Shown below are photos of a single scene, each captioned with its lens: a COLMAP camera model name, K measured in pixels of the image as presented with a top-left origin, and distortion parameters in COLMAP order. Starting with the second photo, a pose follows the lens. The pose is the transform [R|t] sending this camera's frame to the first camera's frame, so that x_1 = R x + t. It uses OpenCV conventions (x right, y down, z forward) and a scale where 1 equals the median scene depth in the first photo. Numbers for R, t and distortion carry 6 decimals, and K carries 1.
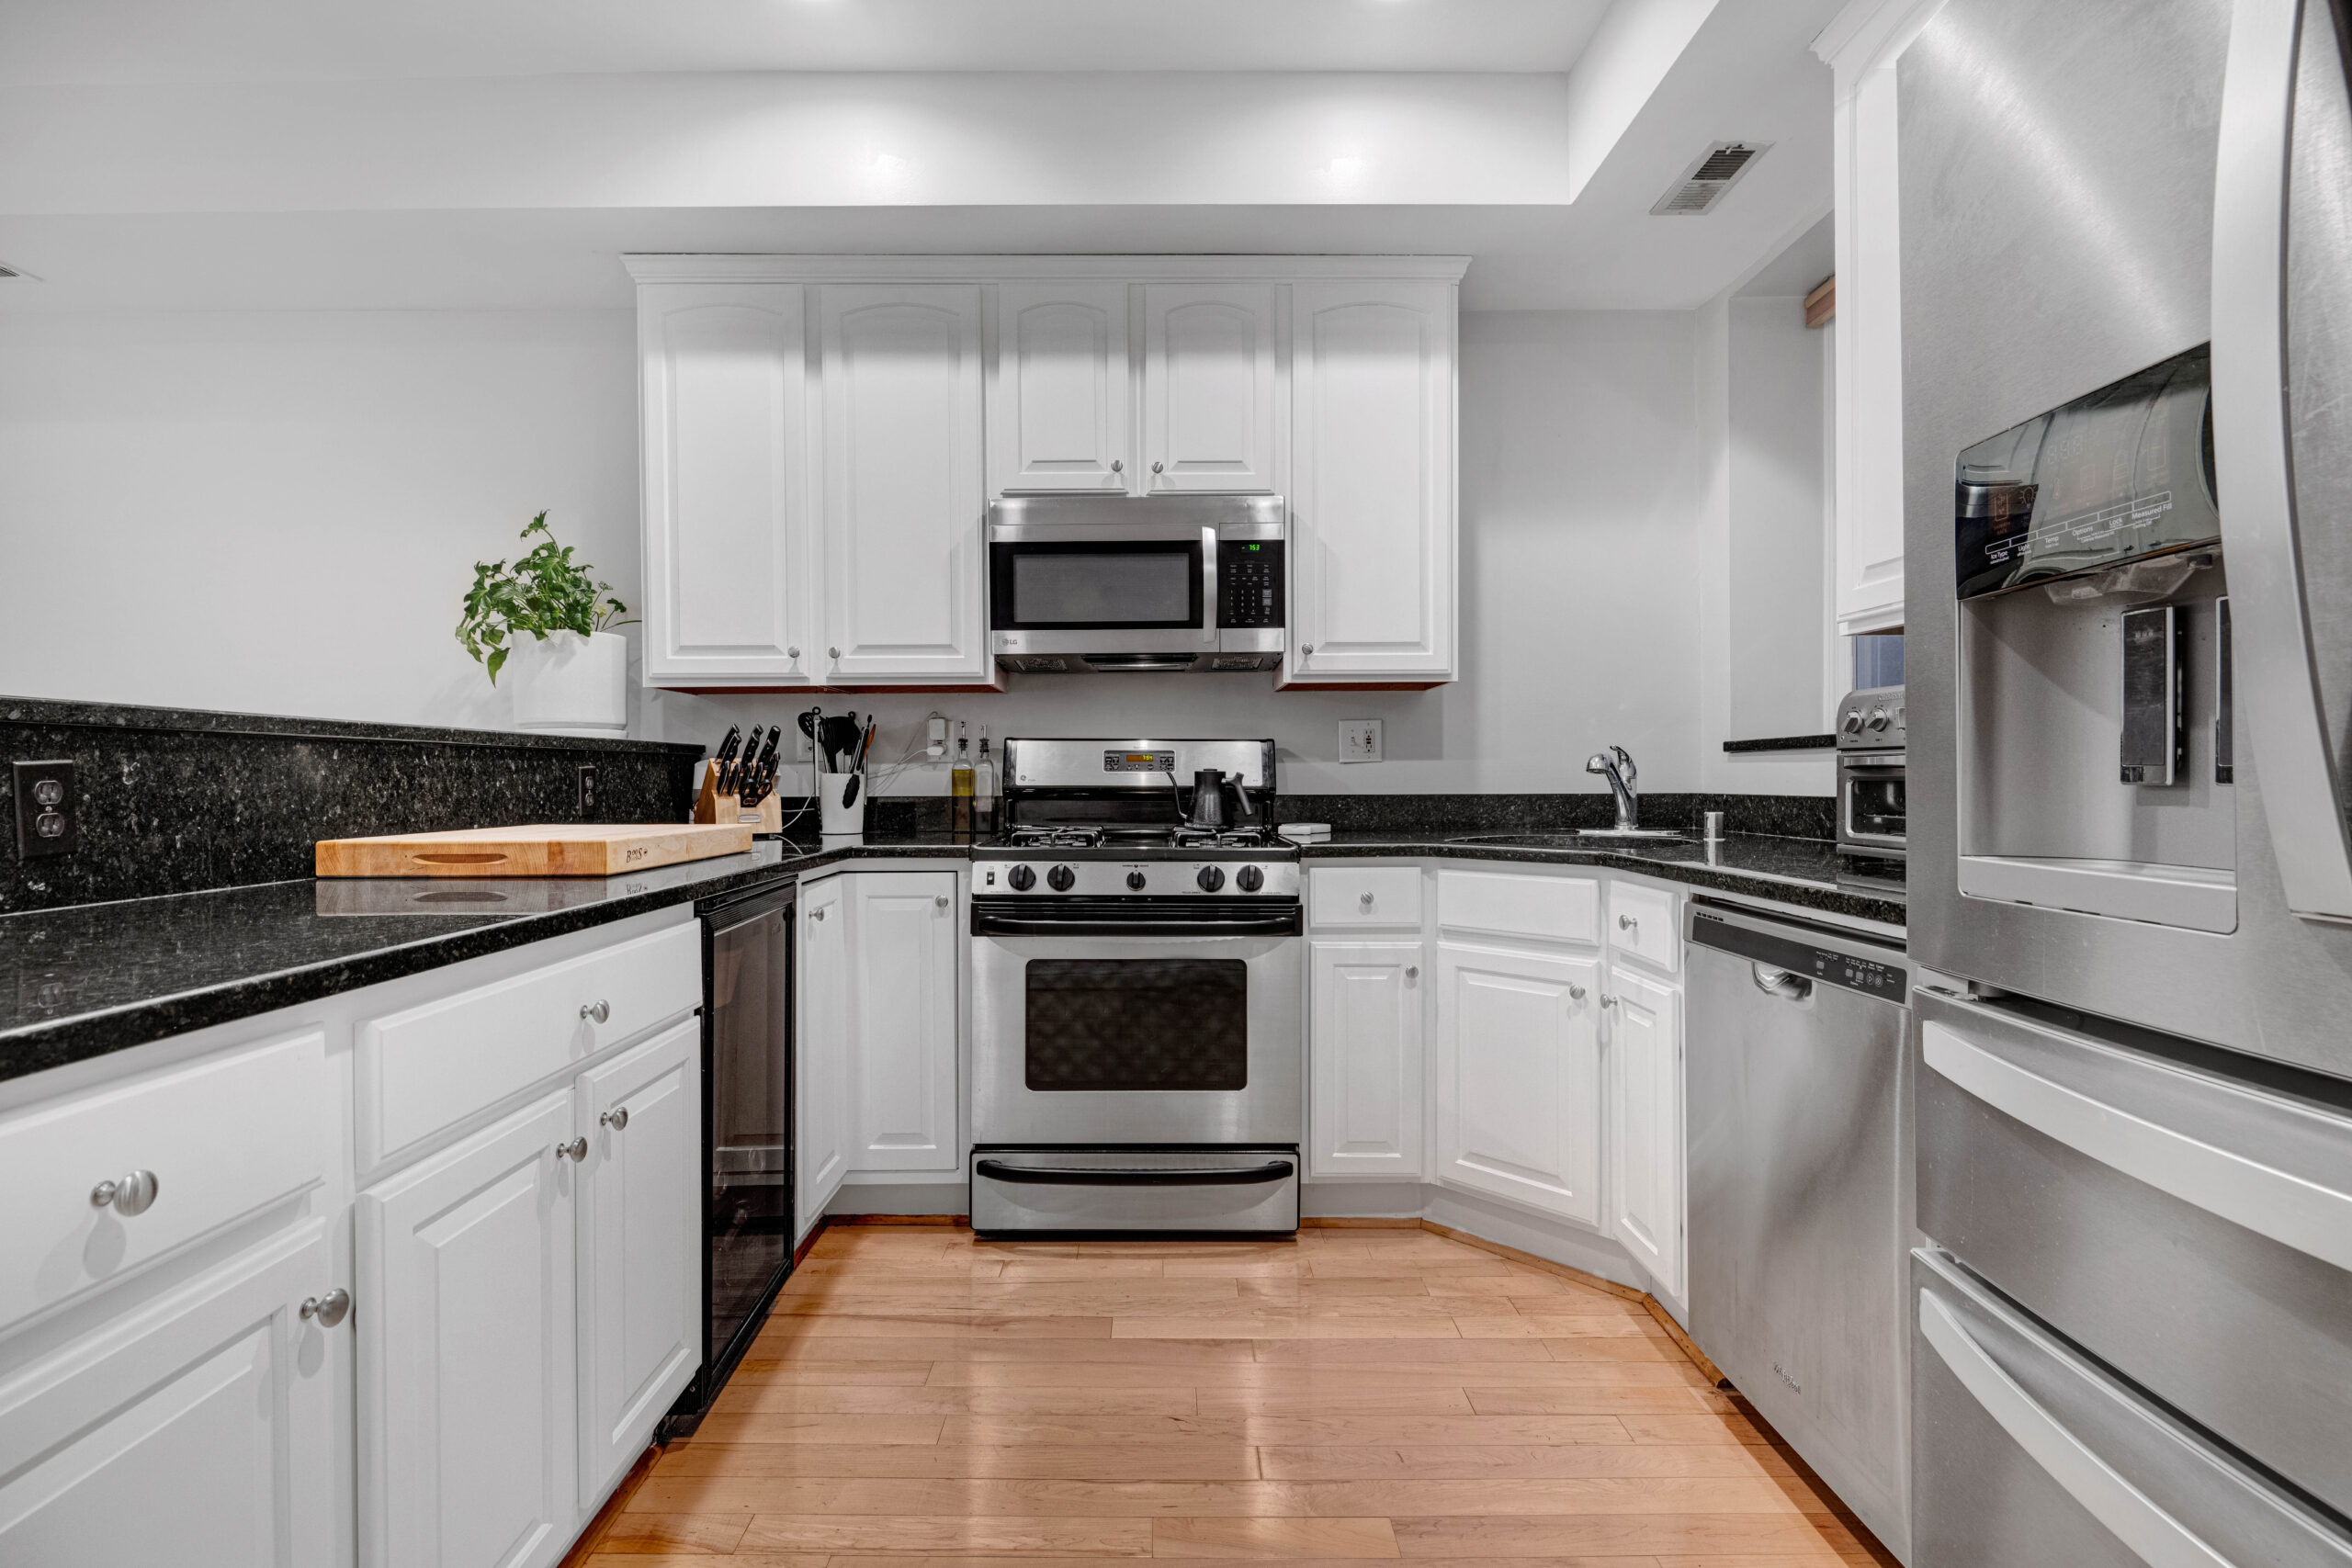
lens RADIAL K [[1066.0, 0, 1176.0], [0, 1066.0, 784.0], [0, 0, 1]] dist [-0.001372, -0.015024]
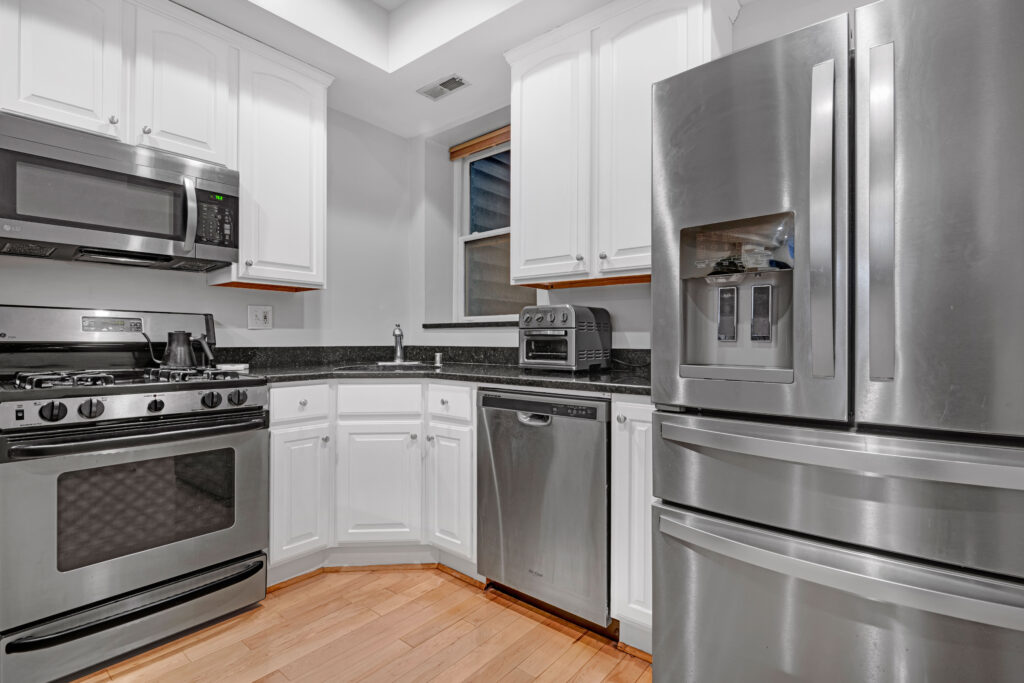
lens RADIAL K [[480.2, 0, 512.0], [0, 480.2, 341.5], [0, 0, 1]] dist [0.003711, -0.015556]
pose [[0.639055, 0.002865, 0.769155, -0.226801], [-0.001712, 0.999996, -0.002303, 0.002433], [-0.769159, 0.000155, 0.639058, 0.191651]]
